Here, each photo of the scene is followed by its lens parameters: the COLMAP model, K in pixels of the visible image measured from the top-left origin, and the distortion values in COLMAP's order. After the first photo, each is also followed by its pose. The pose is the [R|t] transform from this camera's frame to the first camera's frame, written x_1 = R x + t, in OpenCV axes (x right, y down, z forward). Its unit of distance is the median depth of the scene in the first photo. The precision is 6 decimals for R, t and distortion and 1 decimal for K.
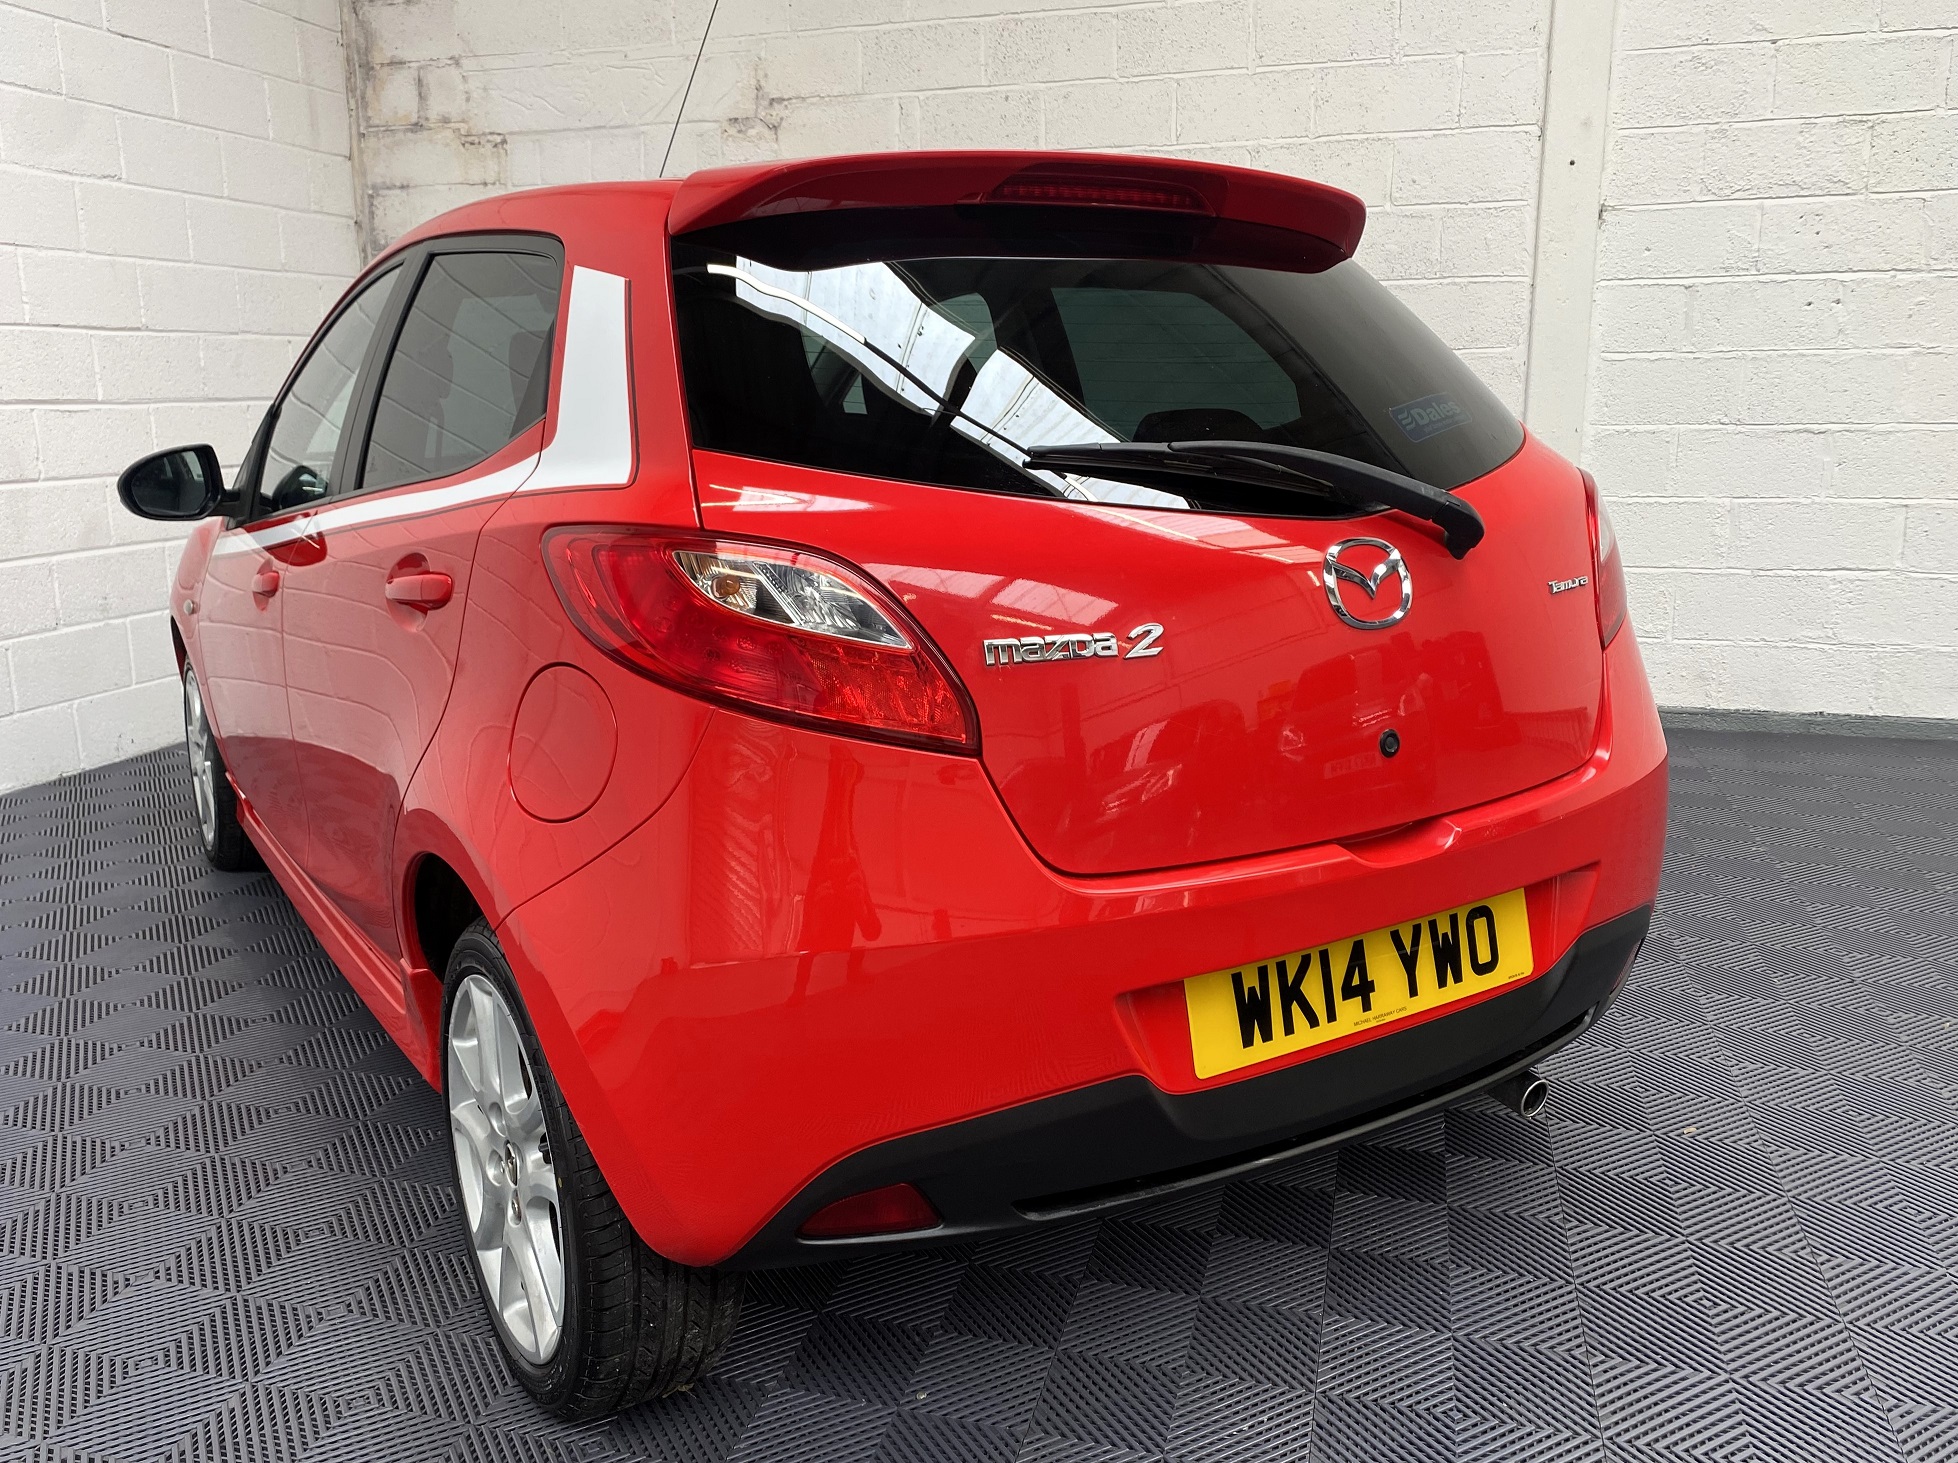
lens RADIAL K [[1526.0, 0, 965.4], [0, 1526.0, 676.3], [0, 0, 1]] dist [0.014420, 0.000077]
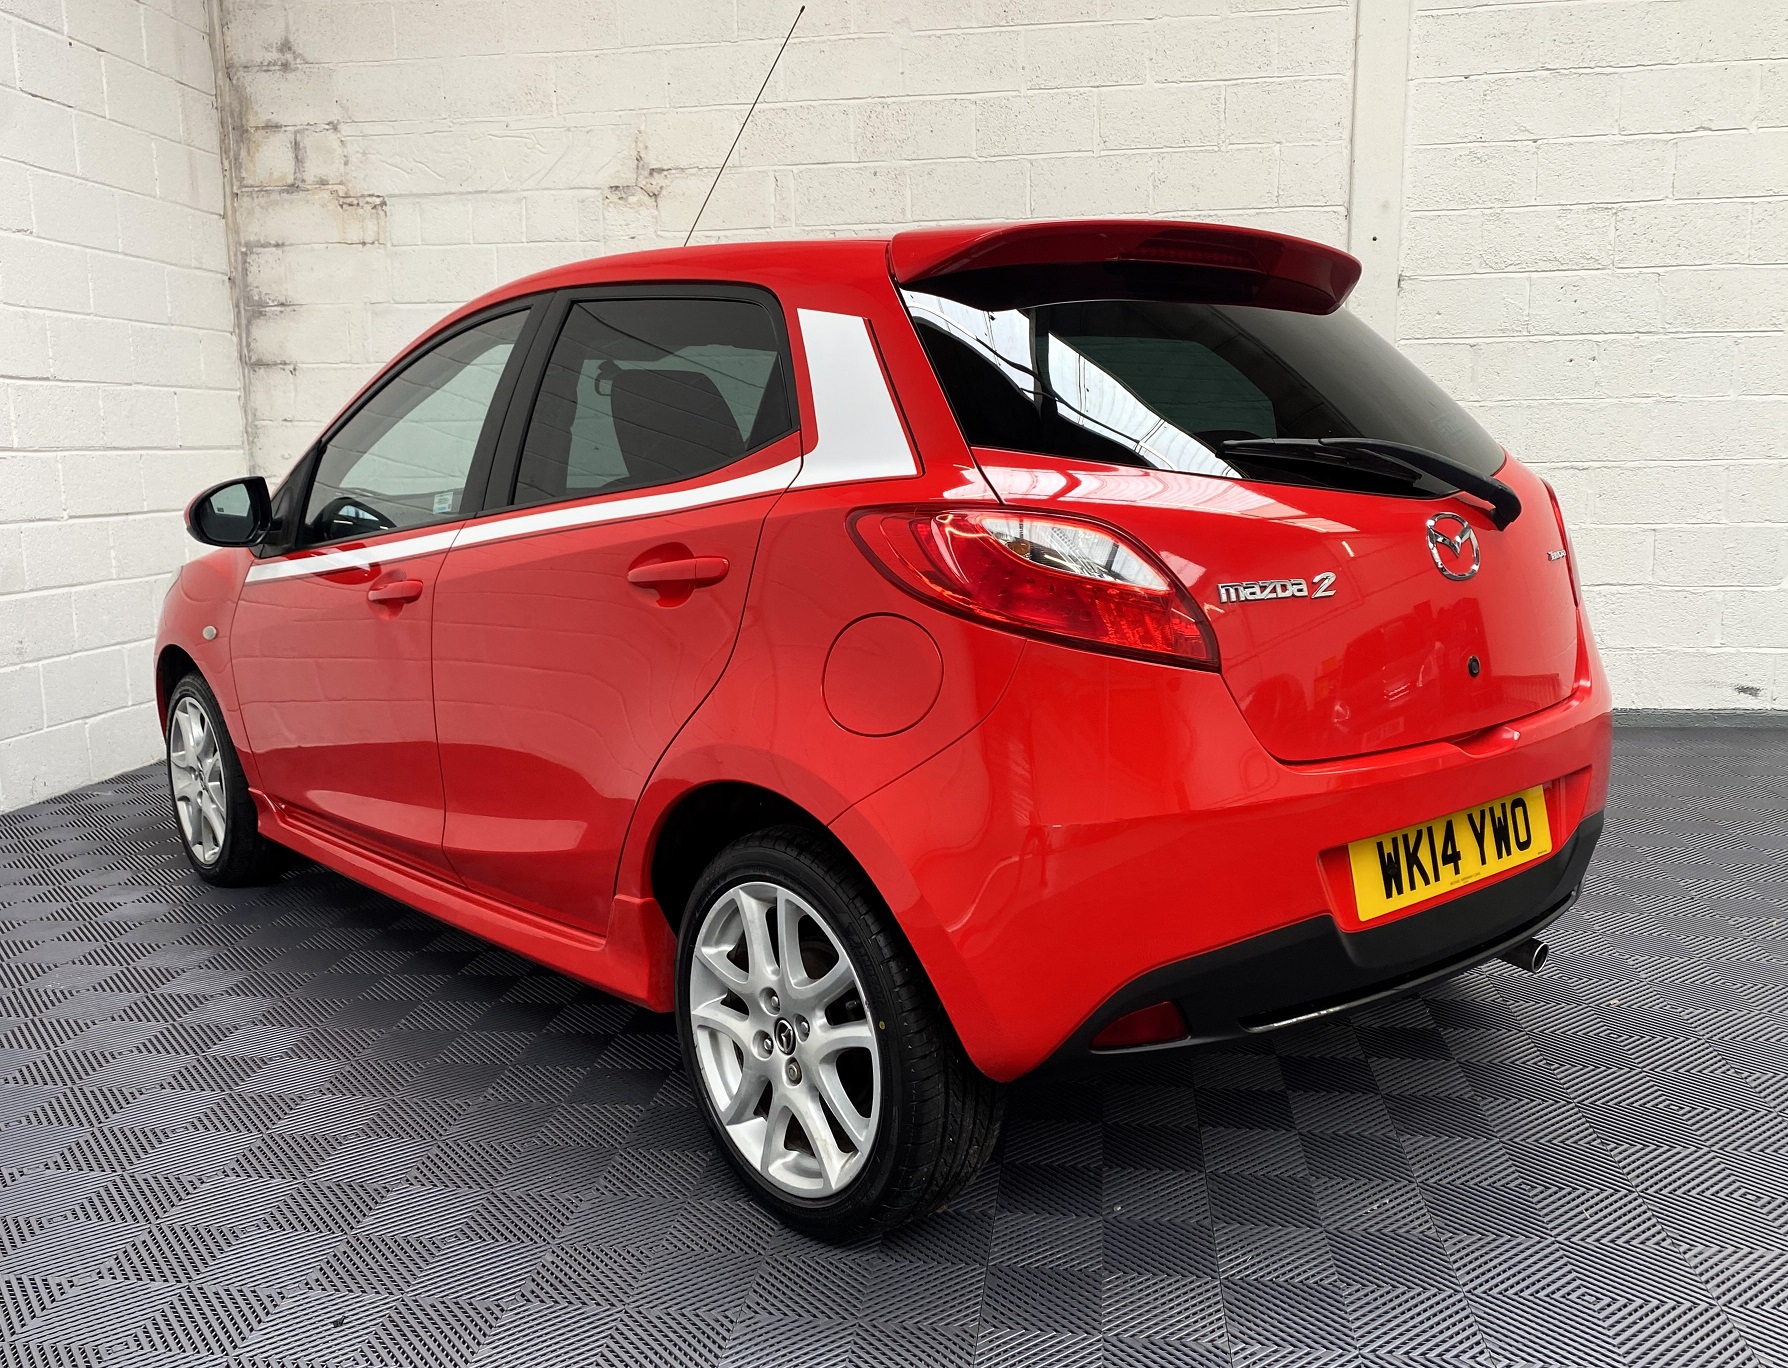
lens RADIAL K [[1517.6, 0, 894.0], [0, 1517.6, 684.0], [0, 0, 1]] dist [0.015957, -0.002156]
pose [[0.990000, -0.025768, 0.138691, -0.293395], [0.030709, 0.998963, -0.033606, 0.063838], [-0.137682, 0.037529, 0.989765, -0.171792]]
